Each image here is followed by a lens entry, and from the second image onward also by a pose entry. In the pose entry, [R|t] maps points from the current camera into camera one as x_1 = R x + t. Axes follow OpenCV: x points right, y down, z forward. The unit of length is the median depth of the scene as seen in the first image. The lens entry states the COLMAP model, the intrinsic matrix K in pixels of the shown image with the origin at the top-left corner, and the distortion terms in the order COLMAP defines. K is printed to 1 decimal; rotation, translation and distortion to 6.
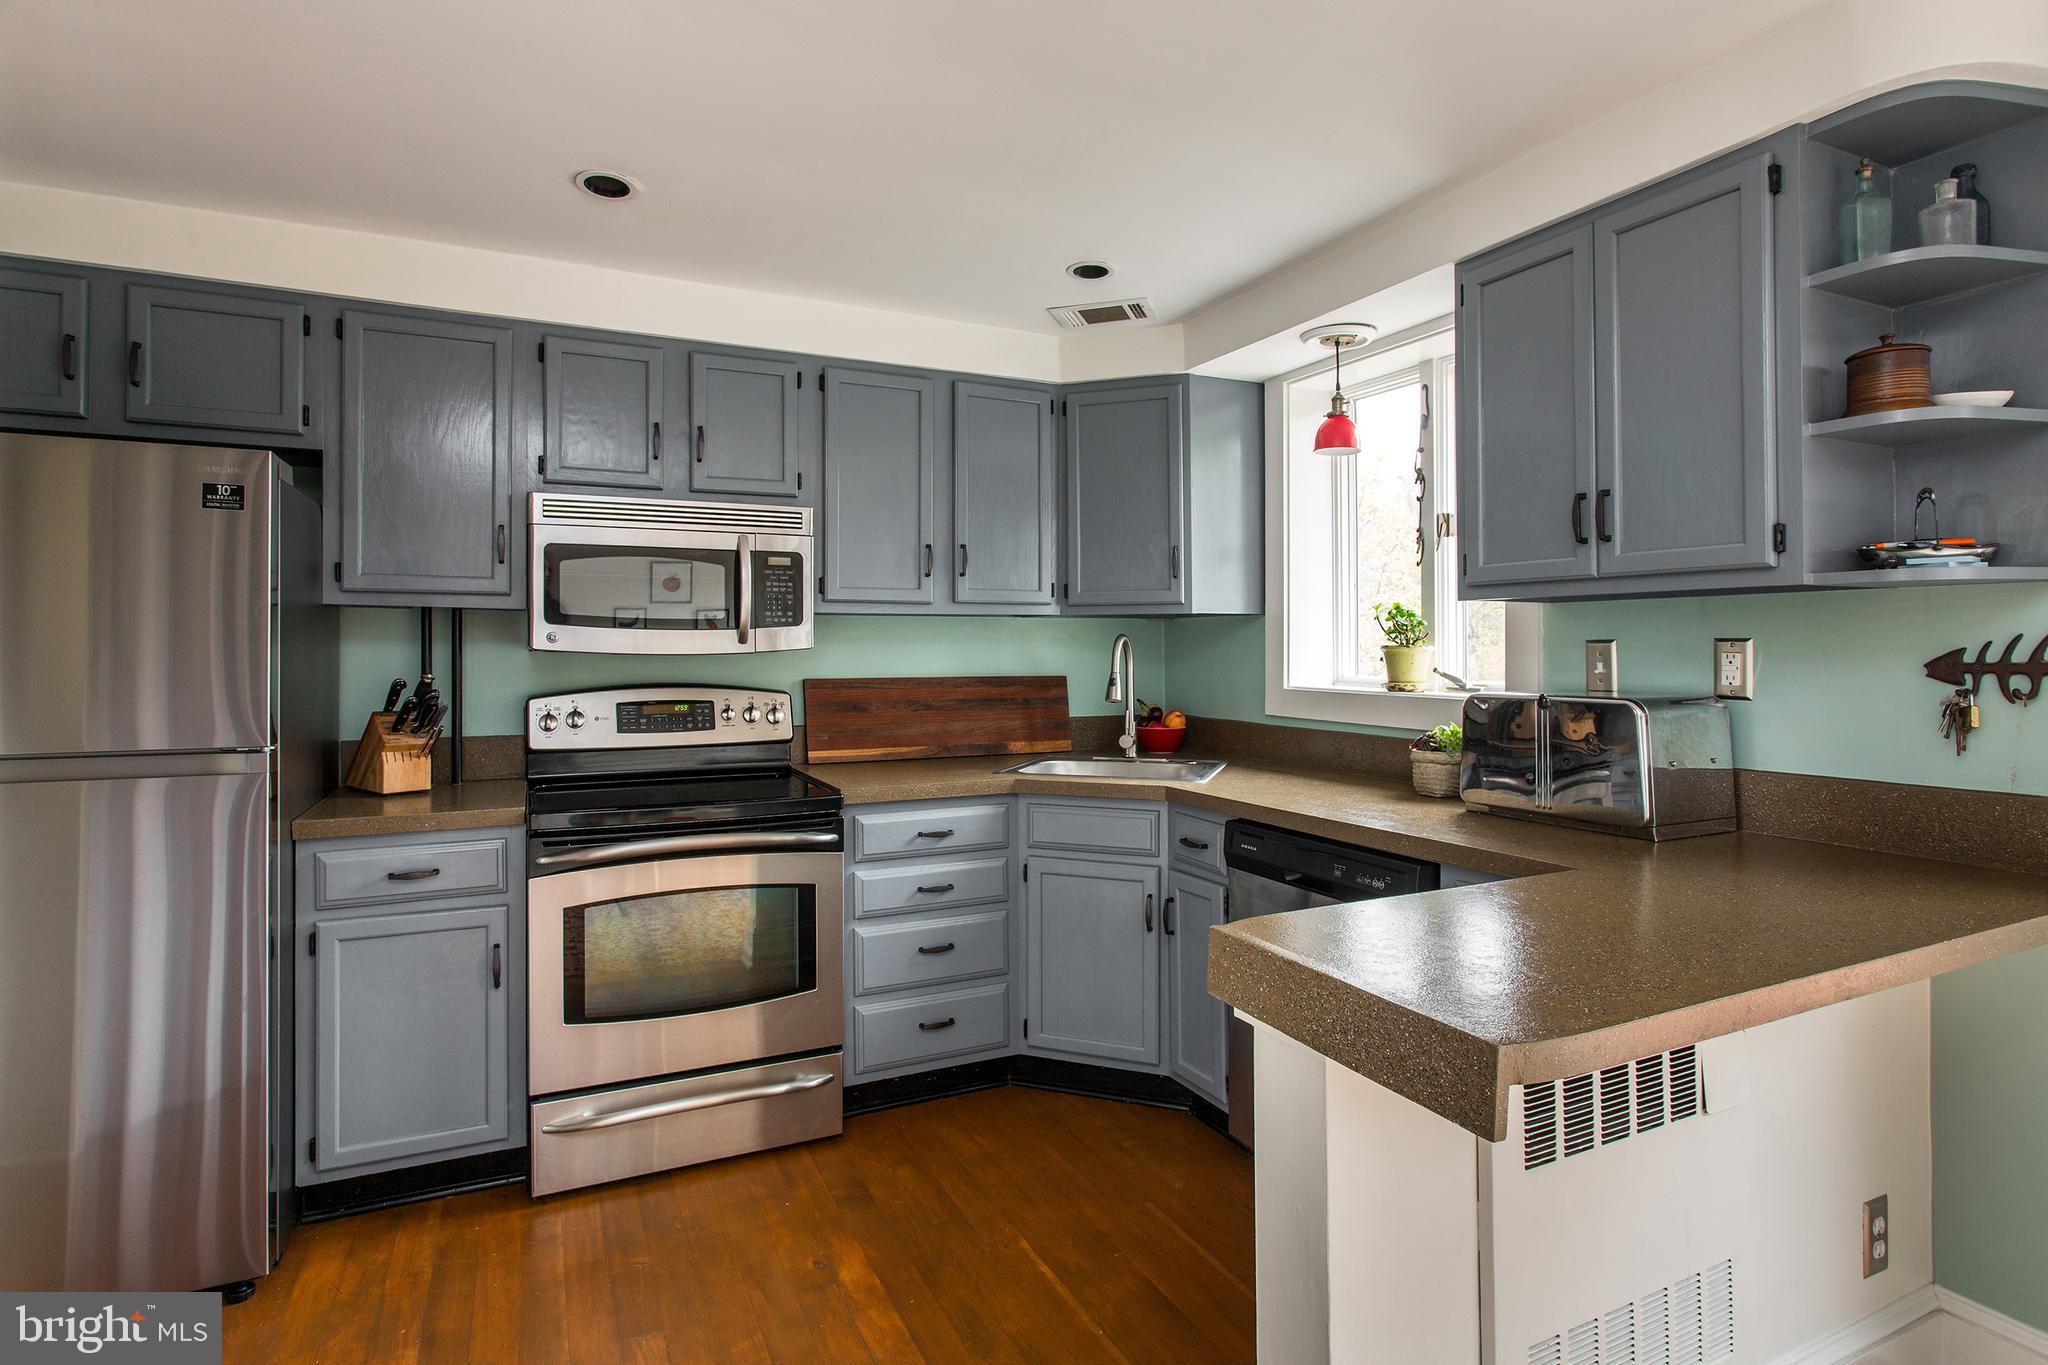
lens RADIAL K [[1009.6, 0, 982.9], [0, 1009.6, 675.9], [0, 0, 1]] dist [-0.018745, 0.010851]
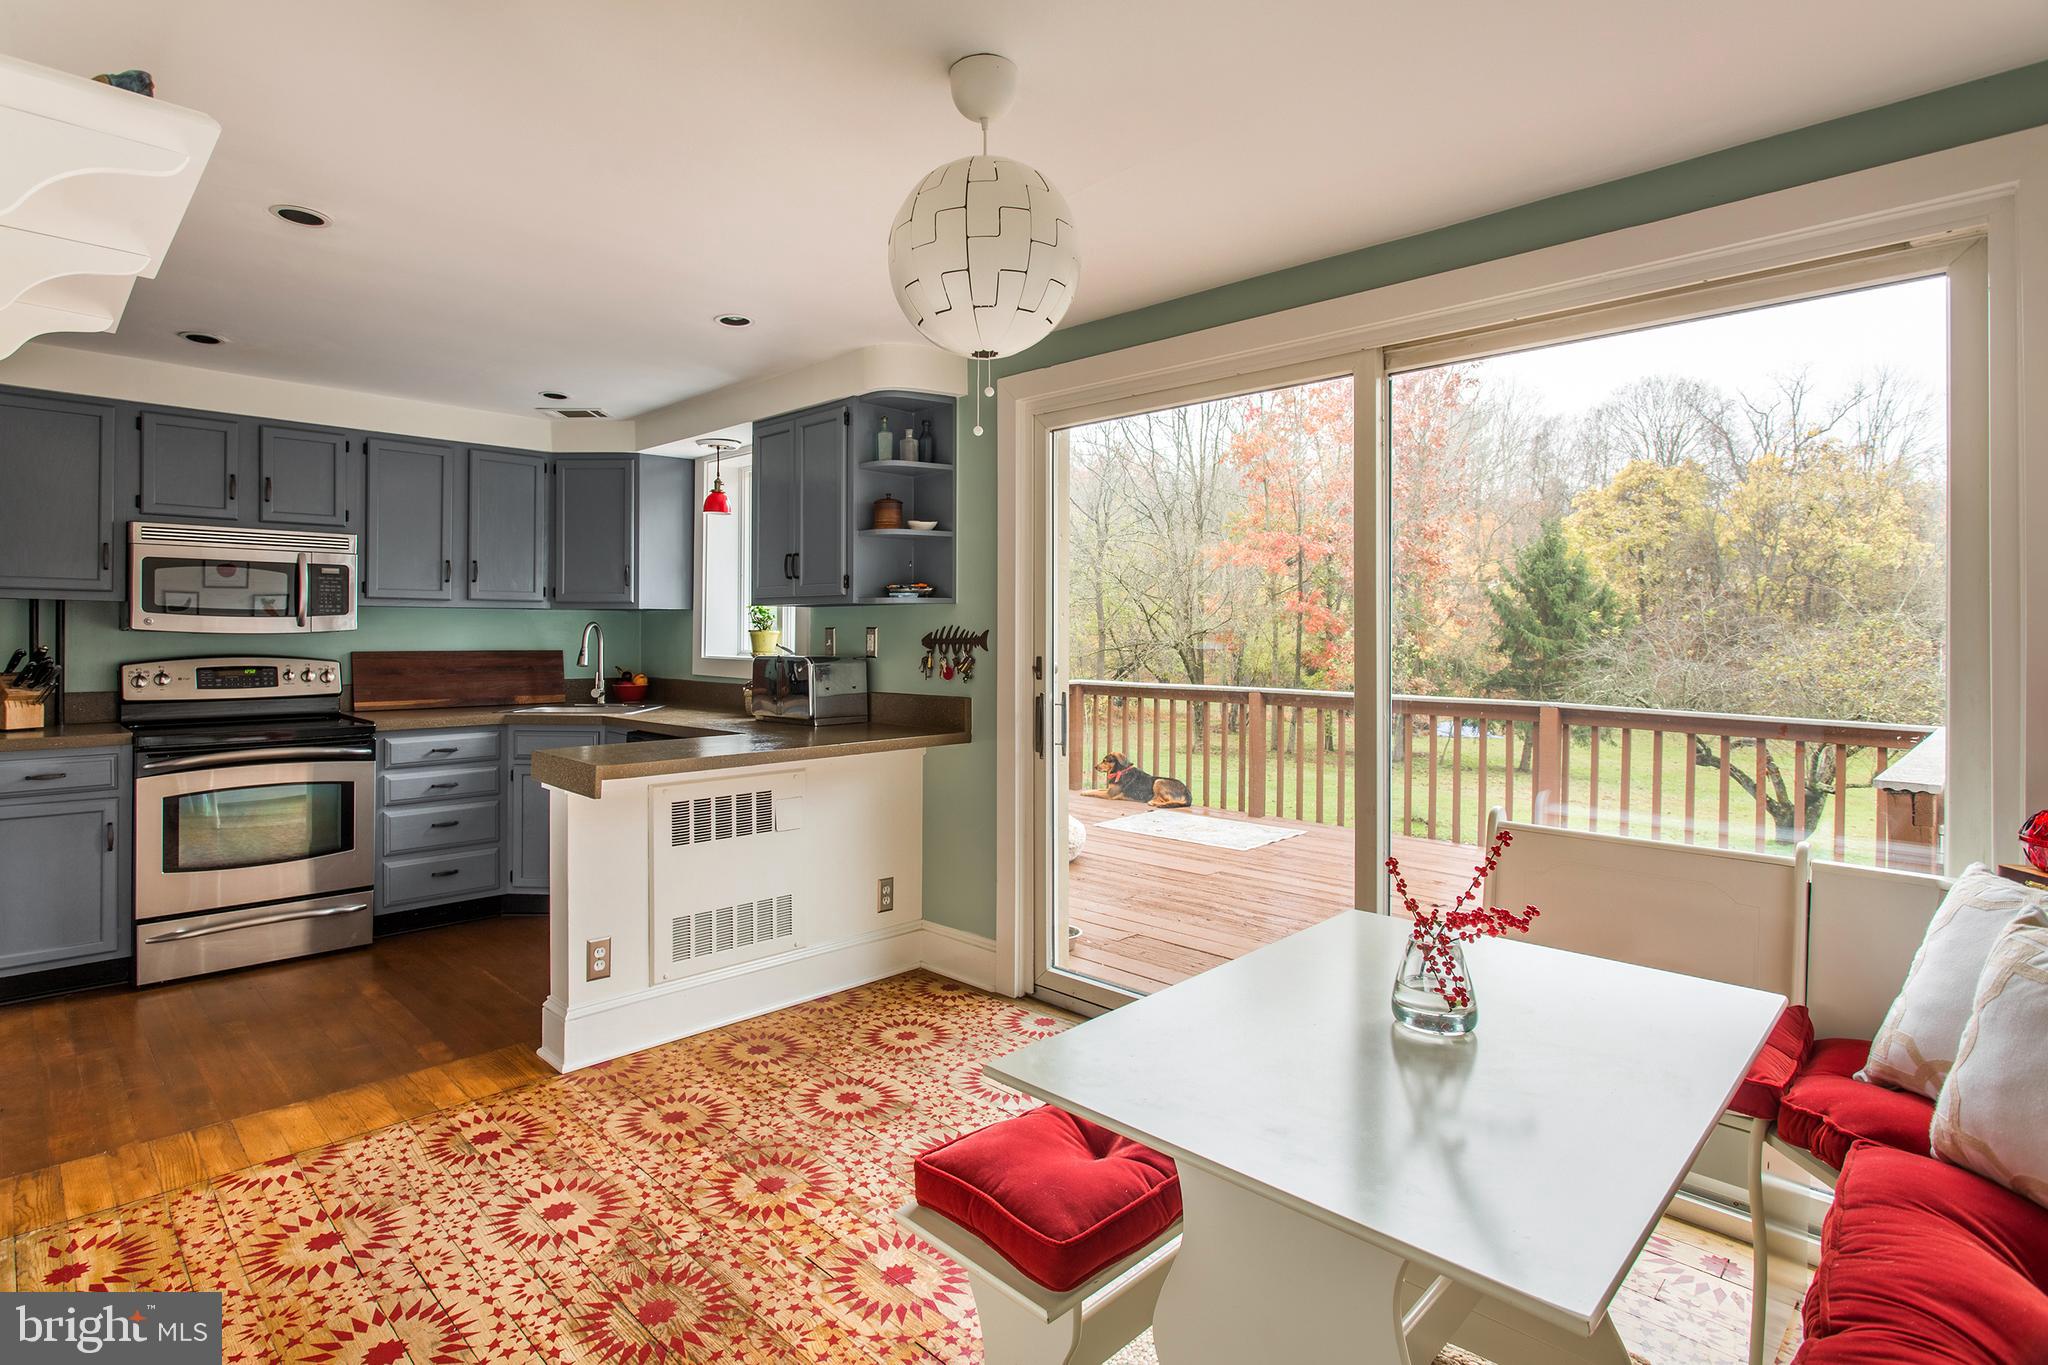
lens RADIAL K [[1031.6, 0, 976.7], [0, 1031.6, 638.8], [0, 0, 1]] dist [-0.000783, 0.000706]
pose [[0.941513, 0.002763, 0.336966, 0.184952], [0.004545, 0.999771, -0.020897, 0.022065], [-0.336946, 0.021206, 0.941285, -0.756023]]
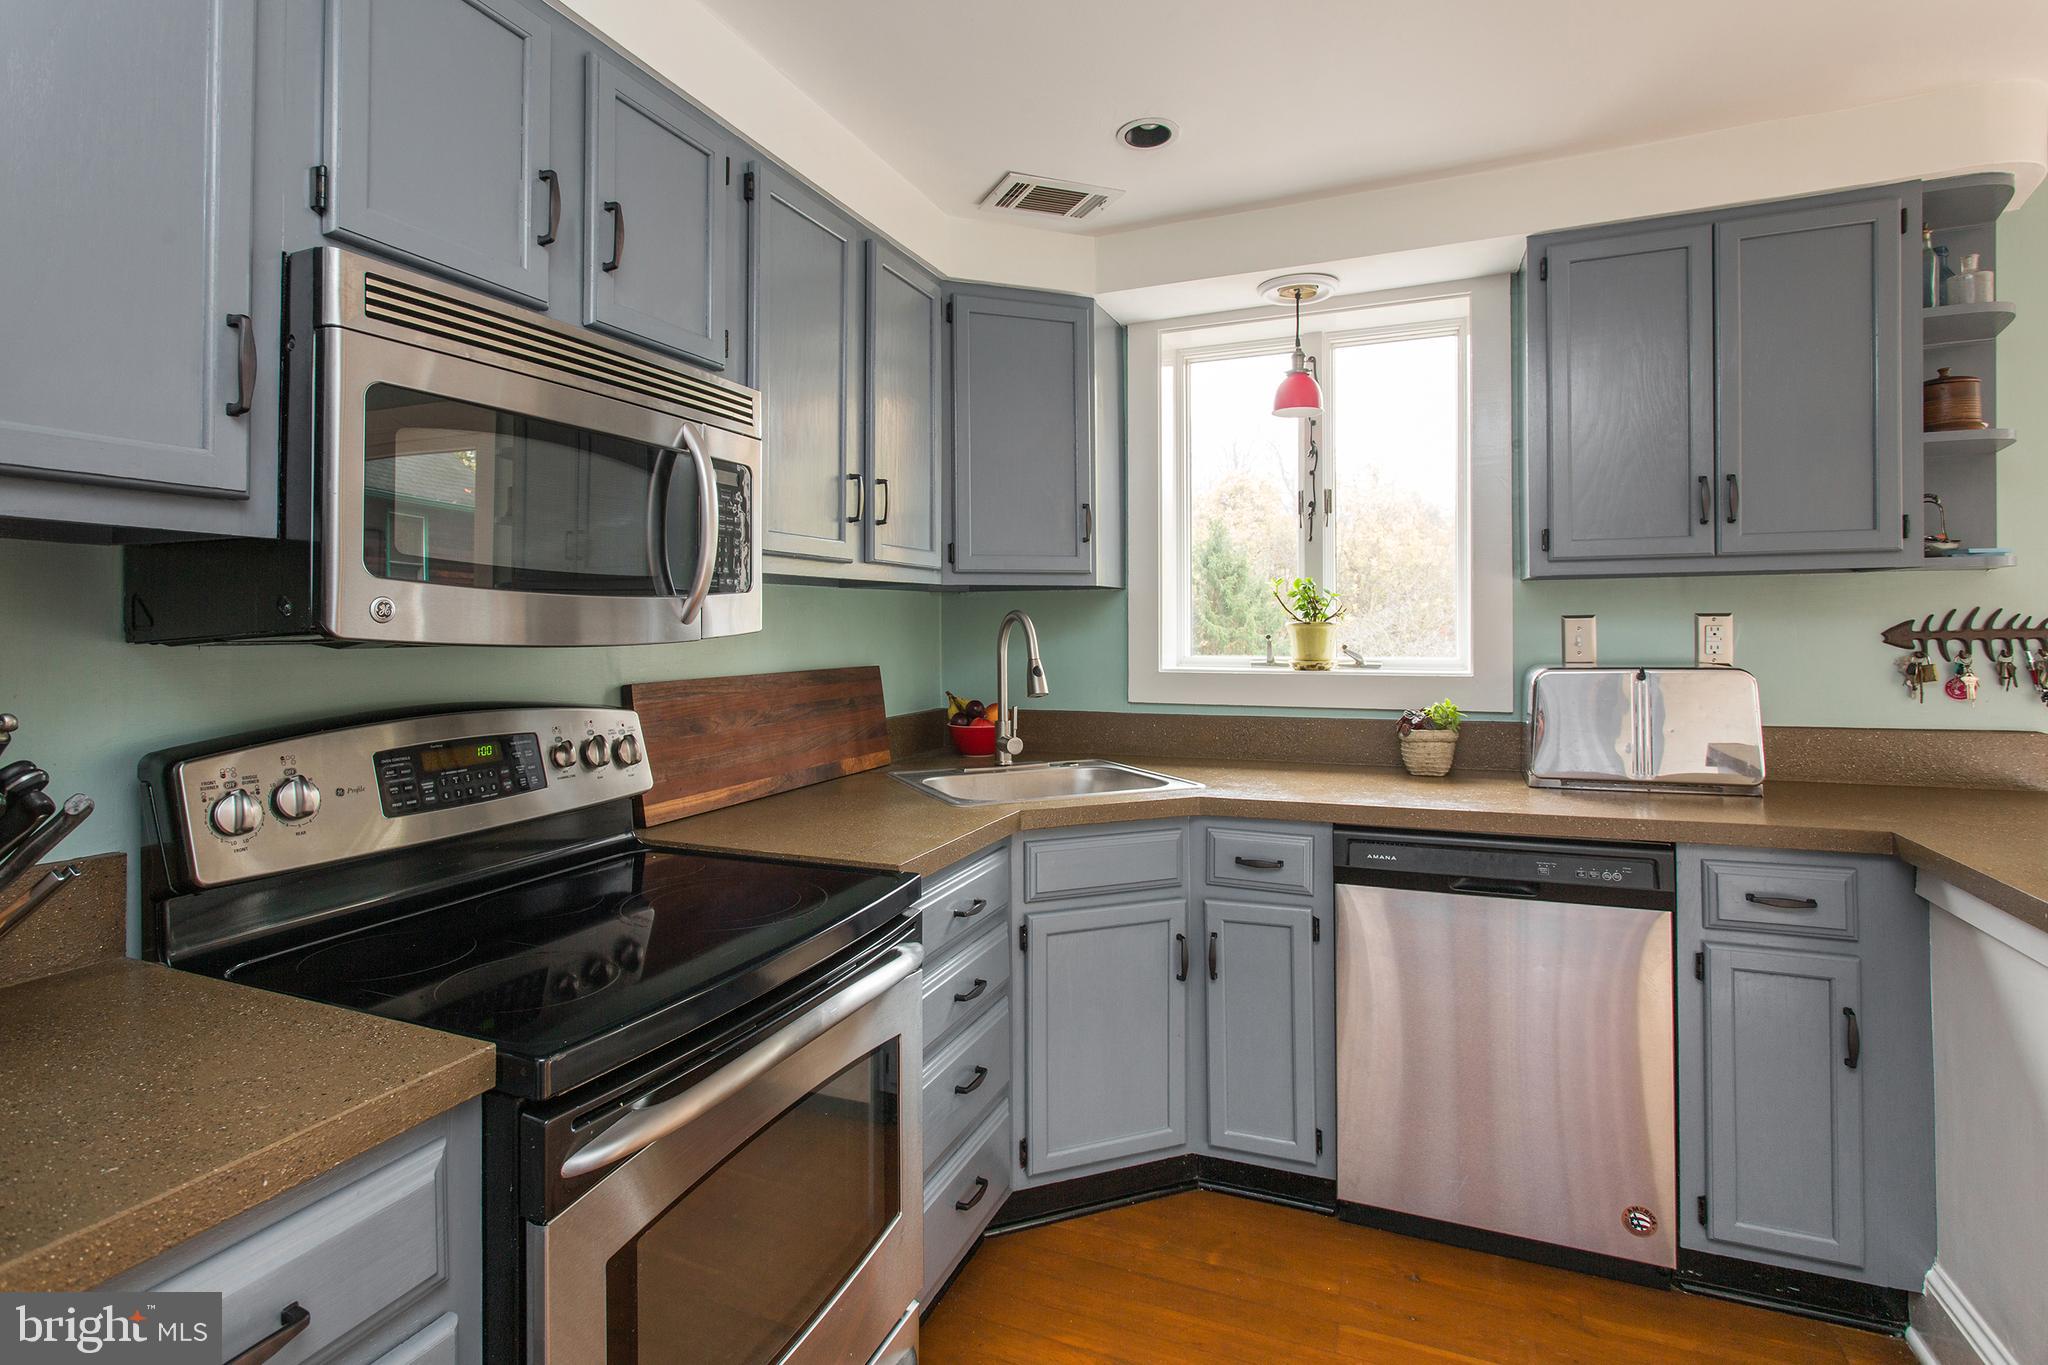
lens RADIAL K [[1031.6, 0, 976.7], [0, 1031.6, 638.8], [0, 0, 1]] dist [-0.000783, 0.000706]
pose [[0.748849, -0.014458, 0.662583, -0.487297], [0.027135, 0.999593, -0.008855, -0.014534], [-0.662185, 0.024610, 0.748936, 0.477904]]
